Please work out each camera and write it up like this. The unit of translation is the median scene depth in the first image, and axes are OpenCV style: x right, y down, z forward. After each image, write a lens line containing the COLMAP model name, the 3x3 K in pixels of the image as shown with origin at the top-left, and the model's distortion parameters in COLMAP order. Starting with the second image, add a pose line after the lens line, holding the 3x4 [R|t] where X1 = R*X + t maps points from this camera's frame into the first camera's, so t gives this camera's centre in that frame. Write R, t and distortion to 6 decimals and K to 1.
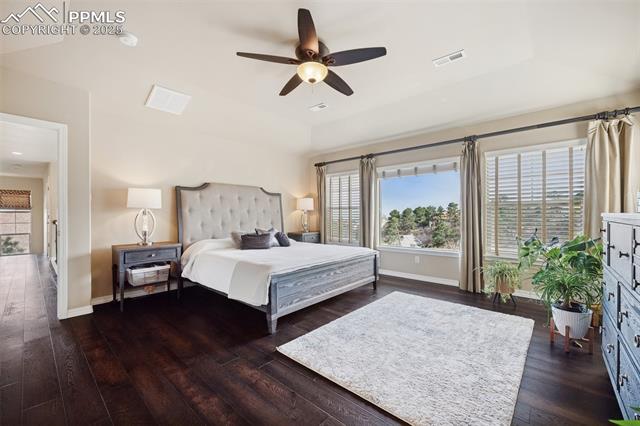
lens RADIAL K [[265.4, 0, 314.2], [0, 265.4, 215.3], [0, 0, 1]] dist [0.008036, -0.000942]
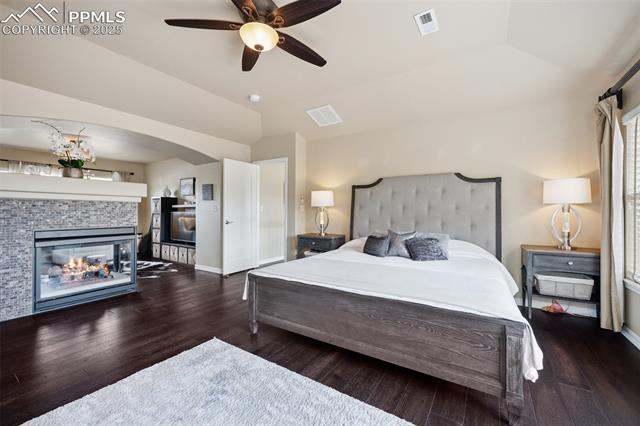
lens RADIAL K [[265.4, 0, 315.5], [0, 265.4, 207.6], [0, 0, 1]] dist [0.008036, -0.000942]
pose [[0.160454, -0.011993, -0.986971, 0.504102], [-0.012432, 0.999822, -0.014171, -0.000921], [0.986965, 0.014543, 0.160276, 0.640055]]
